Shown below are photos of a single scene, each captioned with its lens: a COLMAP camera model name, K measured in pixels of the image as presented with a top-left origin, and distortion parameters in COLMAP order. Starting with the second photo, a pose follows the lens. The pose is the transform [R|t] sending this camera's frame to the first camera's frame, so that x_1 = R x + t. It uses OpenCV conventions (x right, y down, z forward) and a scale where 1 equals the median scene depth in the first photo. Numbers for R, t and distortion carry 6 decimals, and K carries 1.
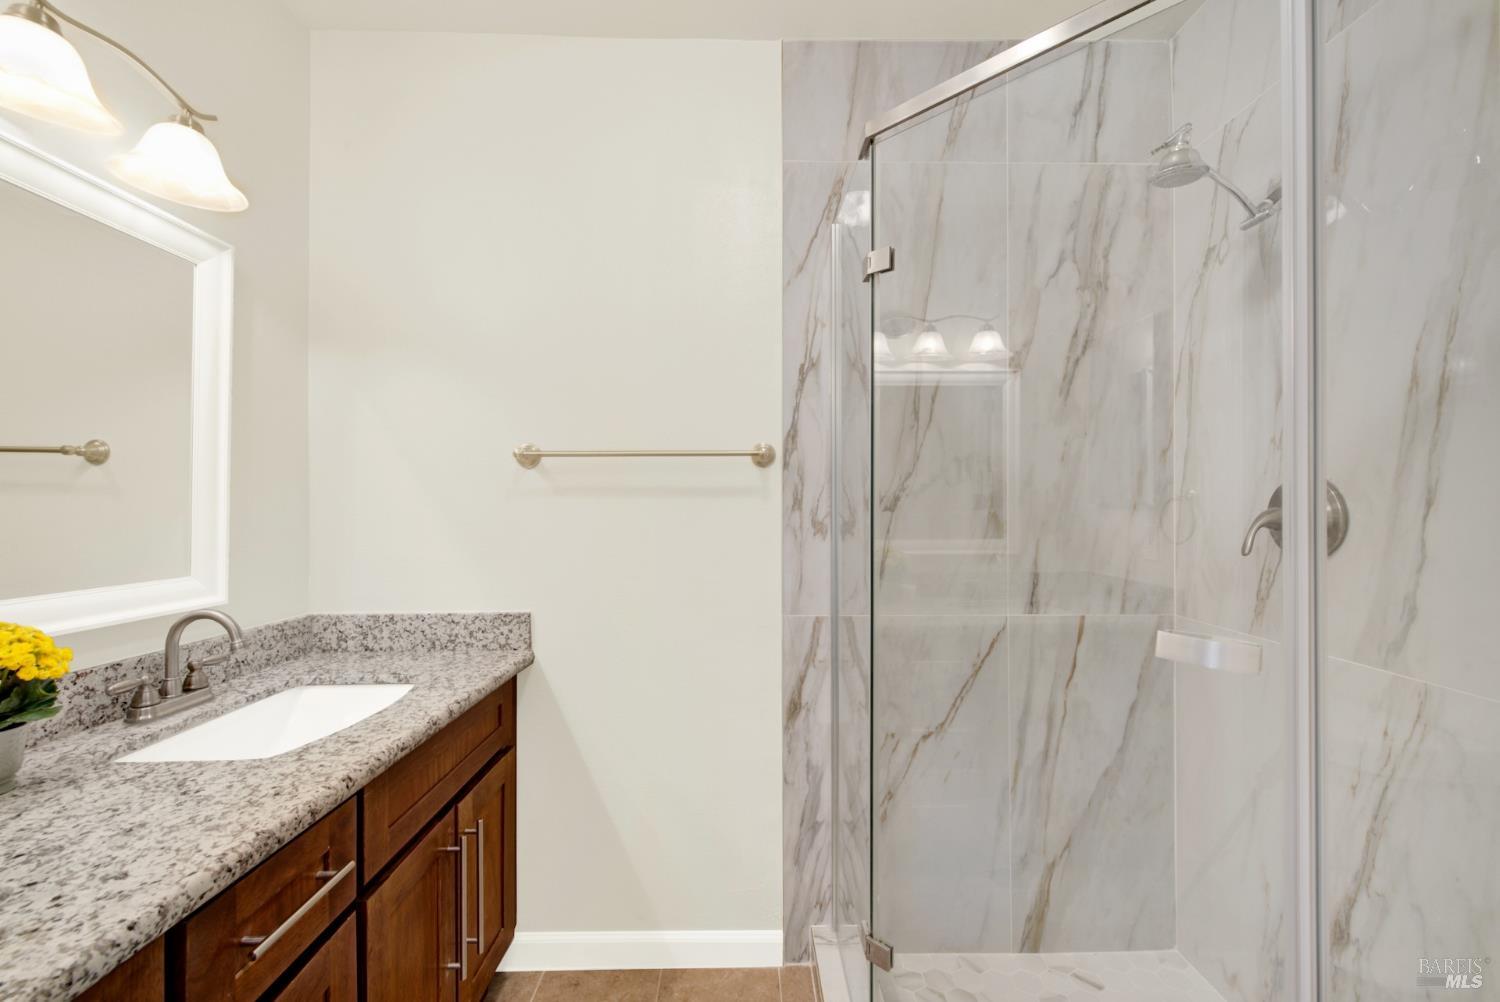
lens RADIAL K [[625.5, 0, 750.0], [0, 625.5, 501.0], [0, 0, 1]] dist [-0.000697, -0.000227]
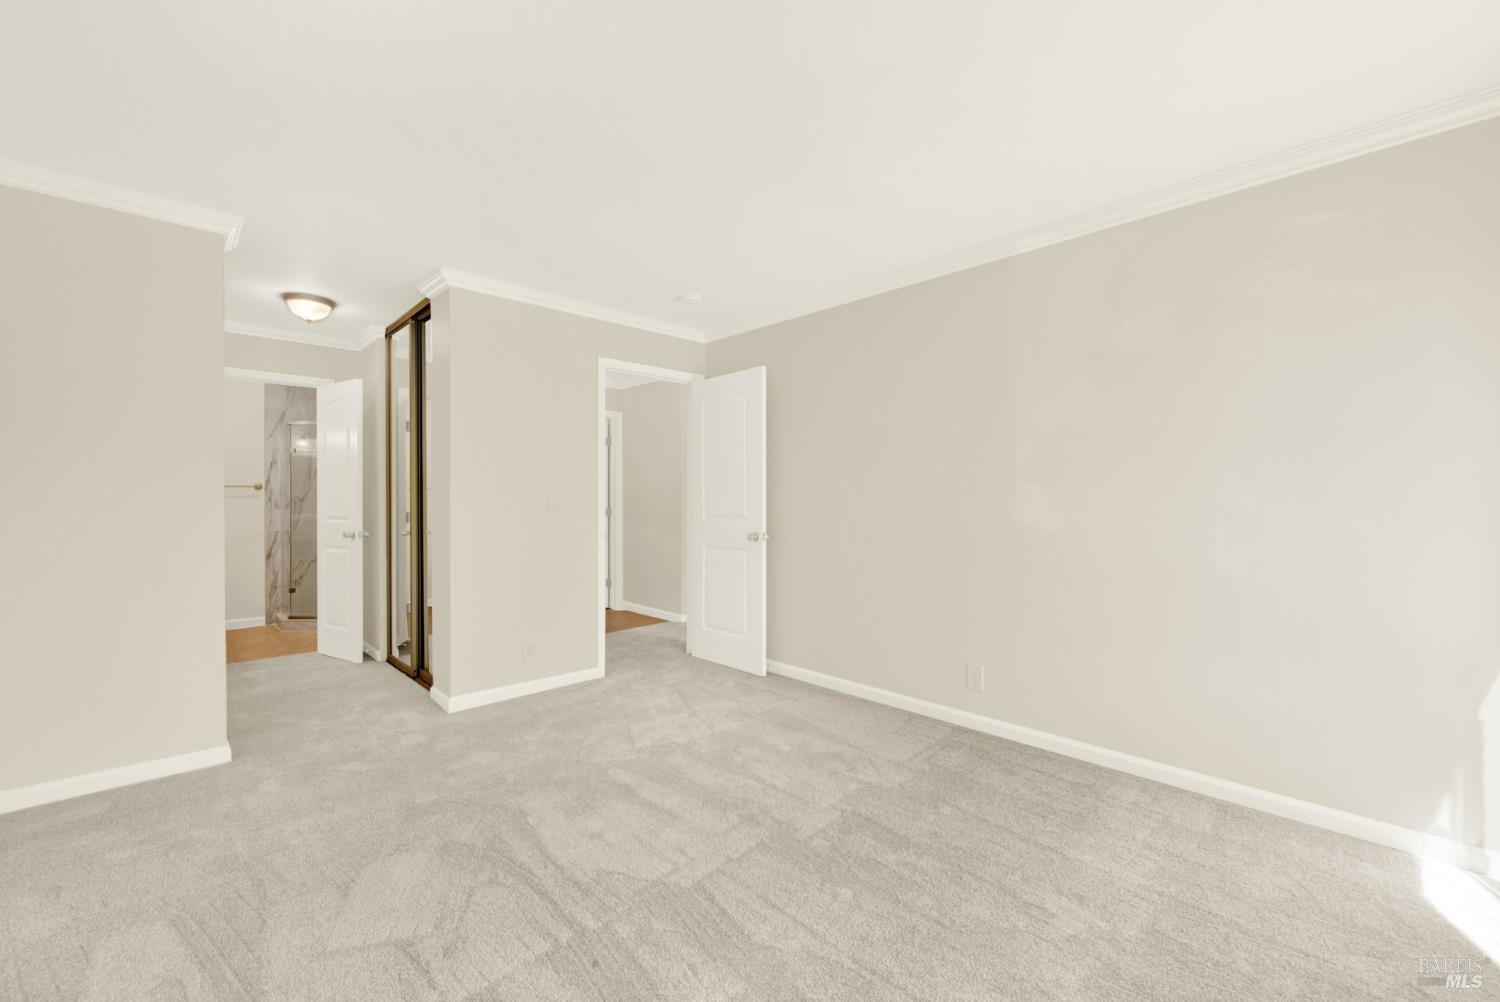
lens RADIAL K [[625.5, 0, 750.0], [0, 625.5, 501.0], [0, 0, 1]] dist [-0.000697, -0.000227]
pose [[0.742094, -0.003317, 0.670287, -0.290976], [-0.011089, 0.999790, 0.017224, -0.083096], [-0.670204, -0.020214, 0.741902, -3.586394]]
